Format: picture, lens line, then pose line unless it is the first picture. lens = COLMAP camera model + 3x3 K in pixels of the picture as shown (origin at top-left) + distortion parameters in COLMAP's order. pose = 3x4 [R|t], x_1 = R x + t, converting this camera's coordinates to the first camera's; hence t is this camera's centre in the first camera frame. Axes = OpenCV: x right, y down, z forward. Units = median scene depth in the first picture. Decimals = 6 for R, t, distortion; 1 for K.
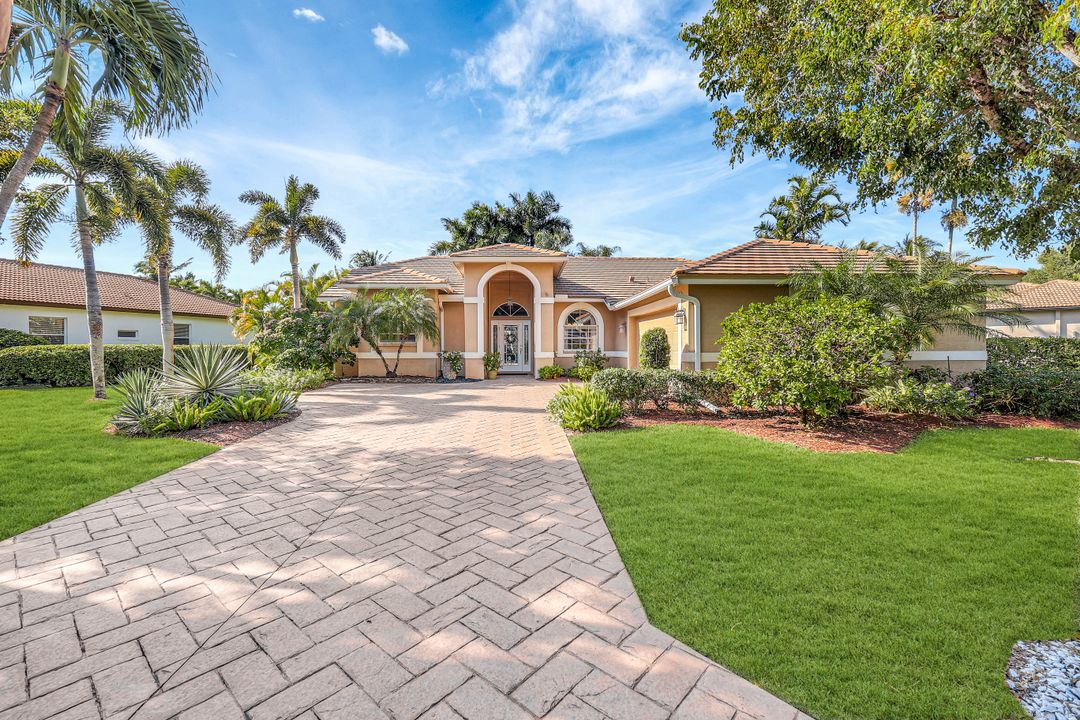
lens RADIAL K [[480.8, 0, 539.7], [0, 480.8, 353.1], [0, 0, 1]] dist [0.001279, 0.000321]
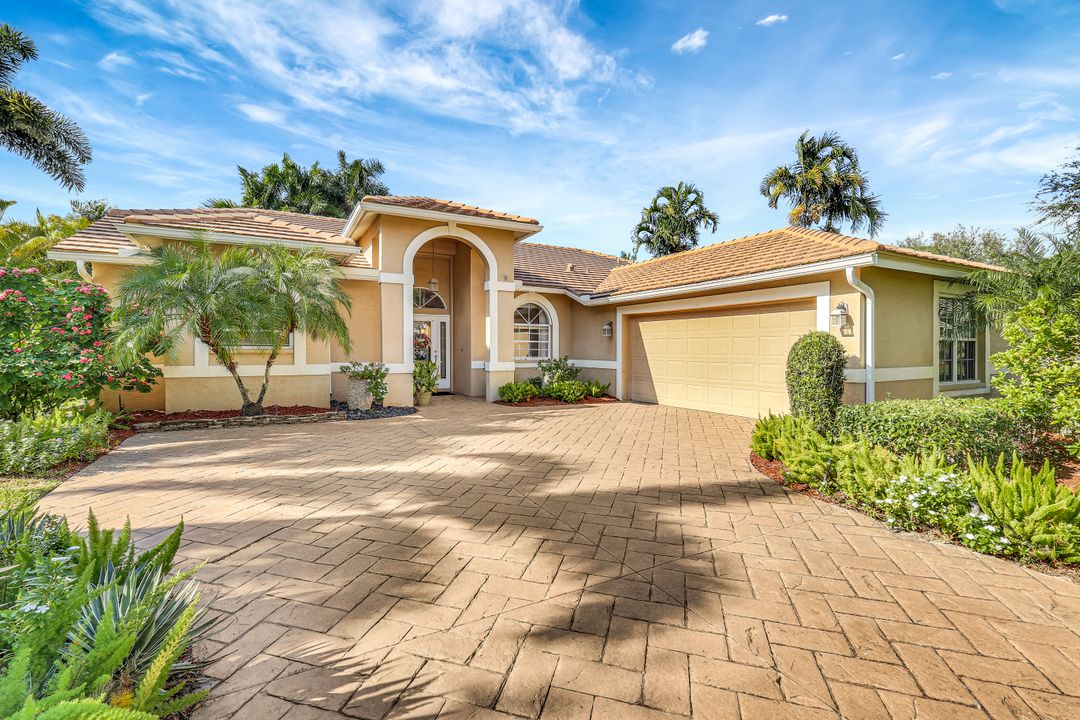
lens RADIAL K [[480.8, 0, 539.7], [0, 480.8, 353.1], [0, 0, 1]] dist [0.001279, 0.000321]
pose [[0.898805, 0.002649, 0.438341, -0.241065], [-0.002838, 0.999996, -0.000224, -0.014991], [-0.438340, -0.001043, 0.898809, 0.367106]]
